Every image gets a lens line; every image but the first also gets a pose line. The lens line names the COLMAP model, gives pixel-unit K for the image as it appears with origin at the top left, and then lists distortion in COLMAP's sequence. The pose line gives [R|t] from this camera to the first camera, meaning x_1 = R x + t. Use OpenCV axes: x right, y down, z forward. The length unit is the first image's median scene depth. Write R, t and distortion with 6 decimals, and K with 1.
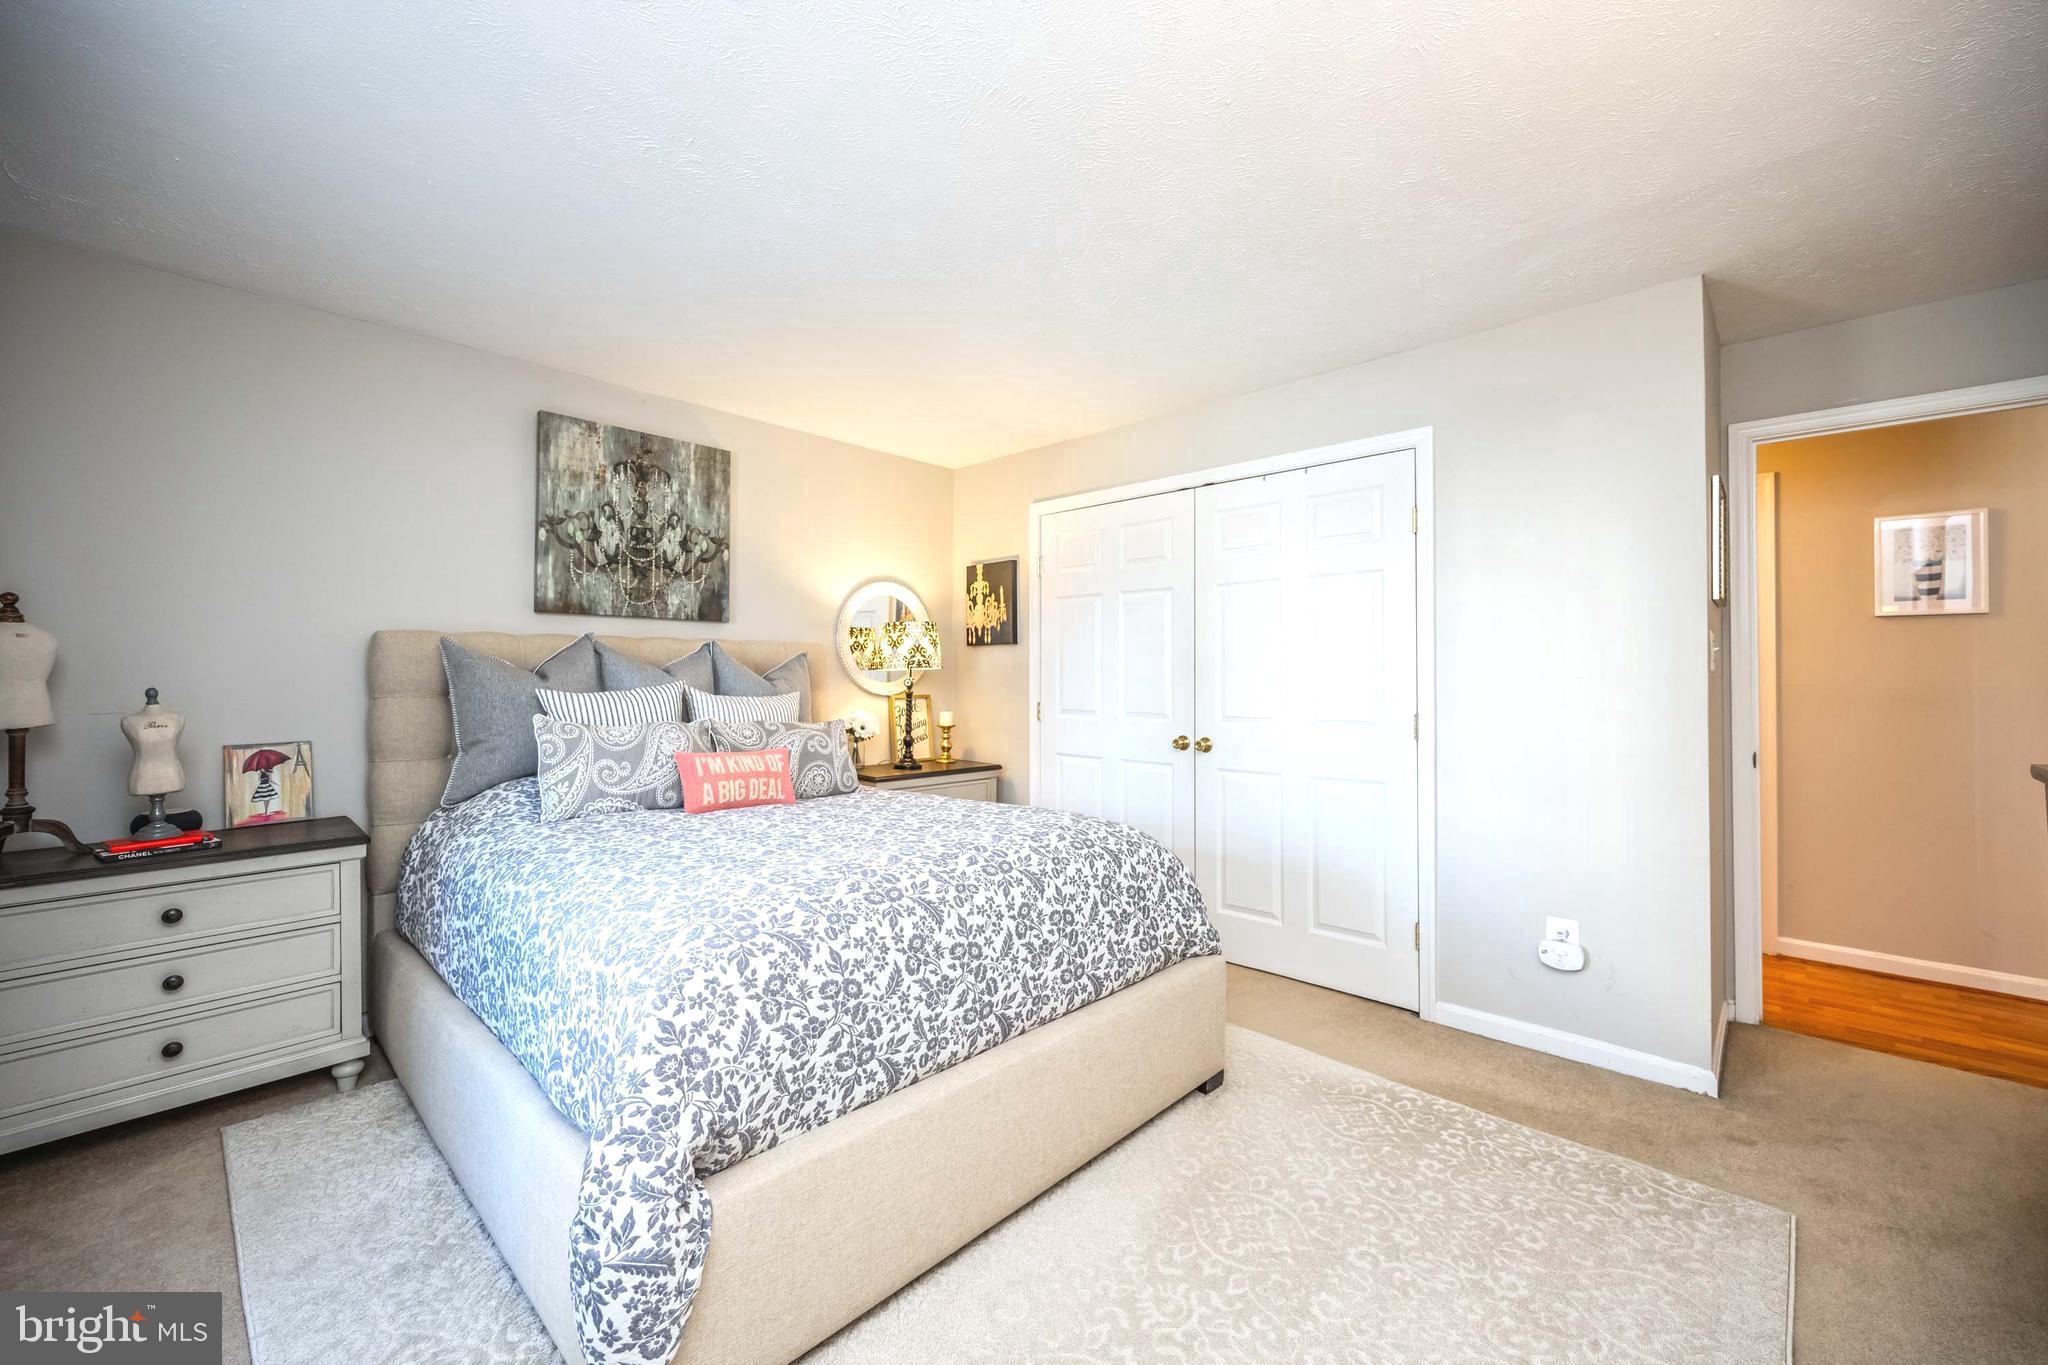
lens RADIAL K [[821.0, 0, 1024.0], [0, 821.0, 682.5], [0, 0, 1]] dist [0.013400, 0.000133]
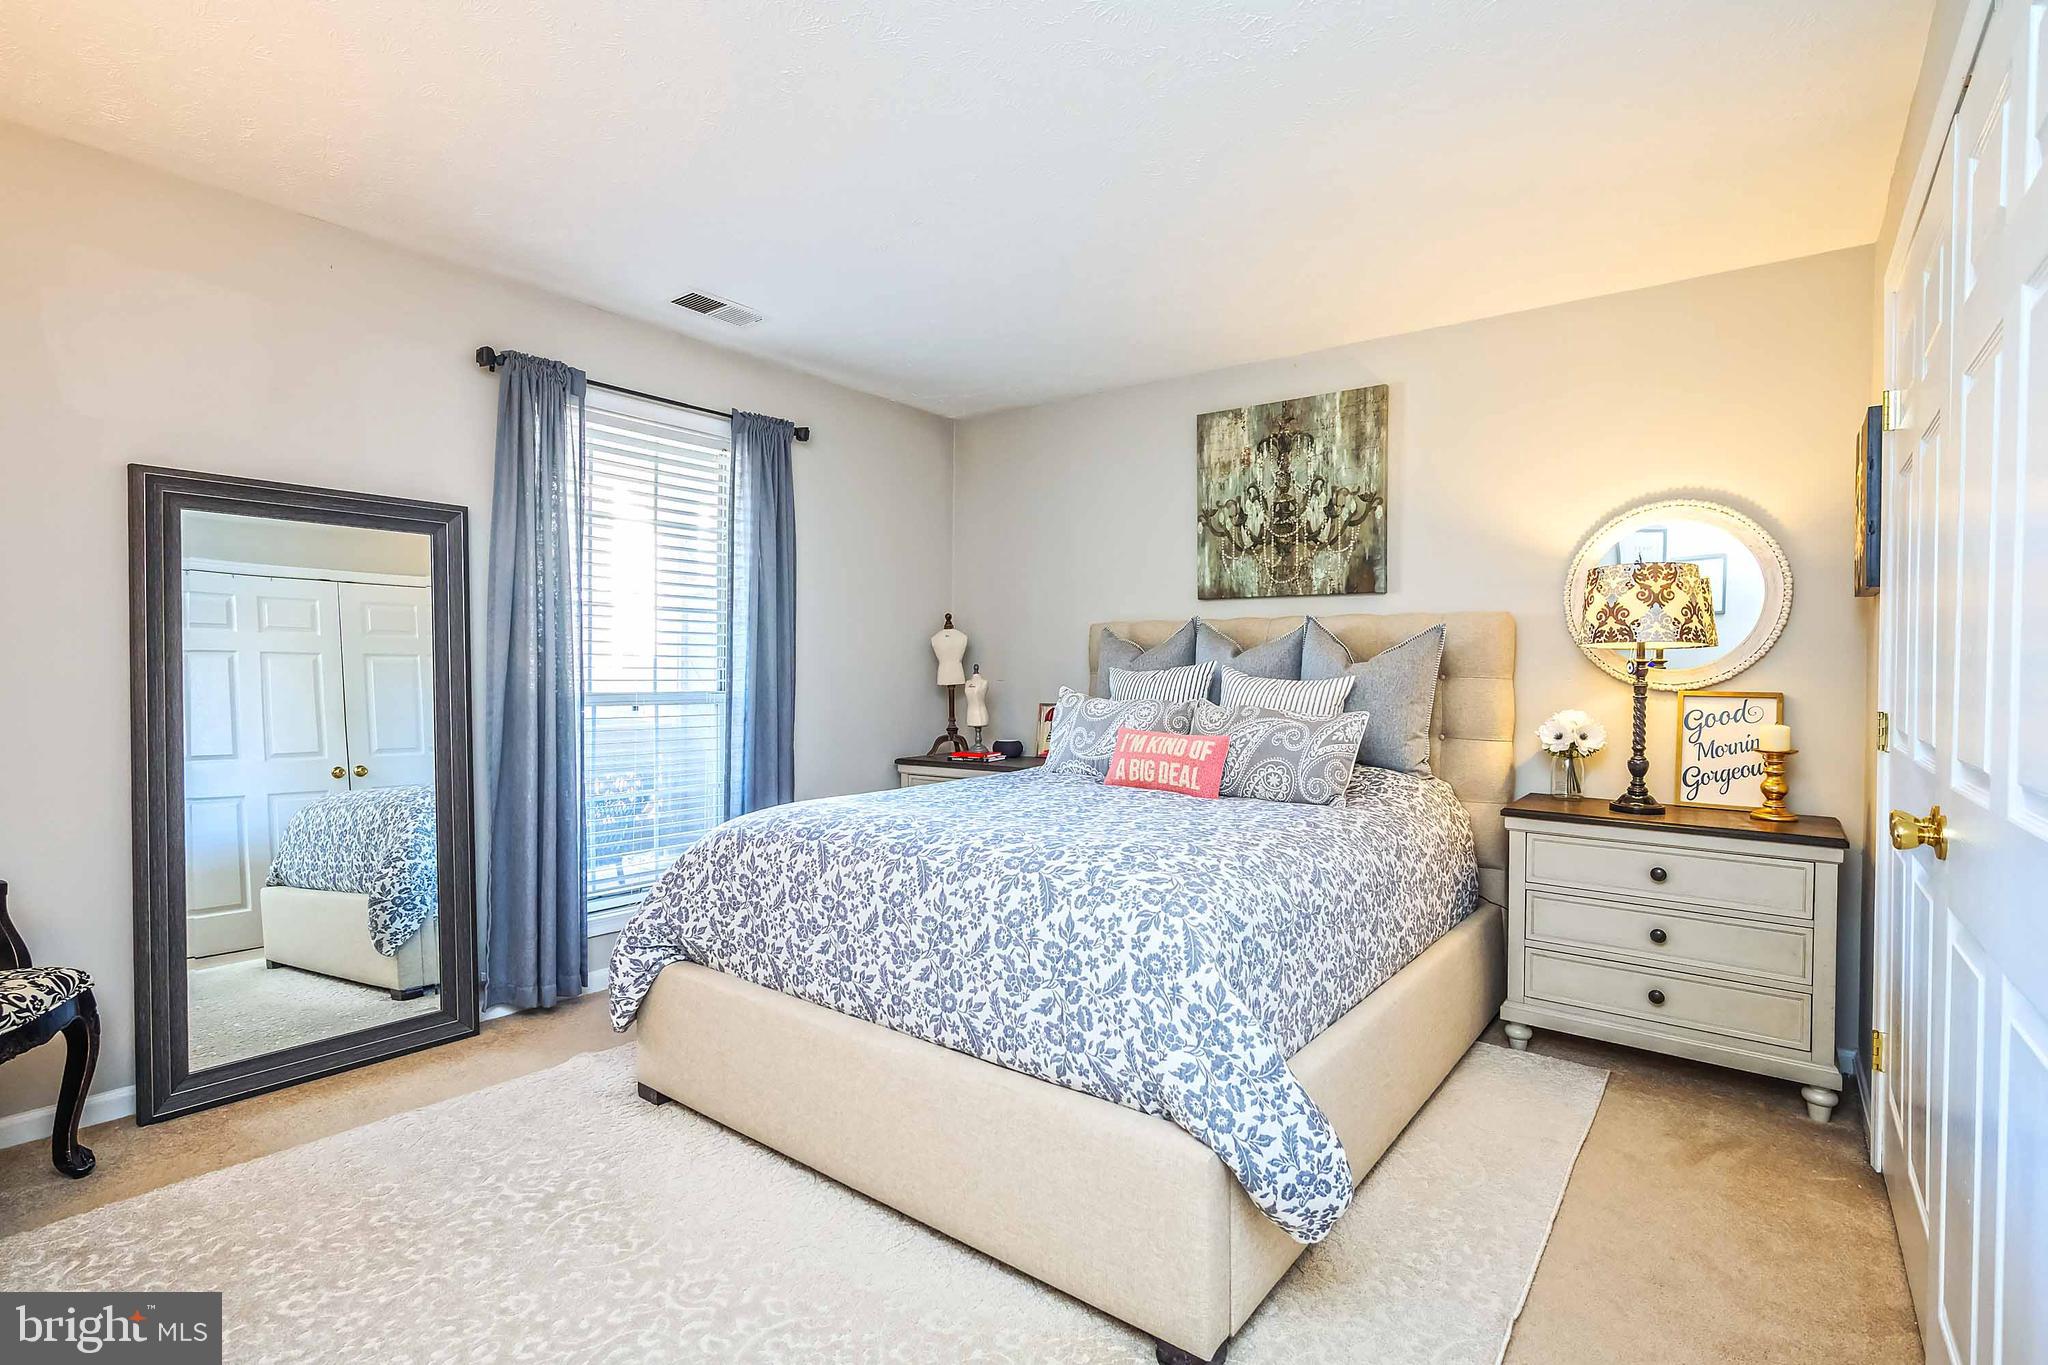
lens RADIAL K [[936.9, 0, 1025.8], [0, 936.9, 744.0], [0, 0, 1]] dist [0.001726, 0.000222]
pose [[0.095226, 0.100001, -0.990420, 0.618044], [-0.008609, 0.994987, 0.099635, -0.012942], [0.995418, -0.000962, 0.095609, 0.592939]]
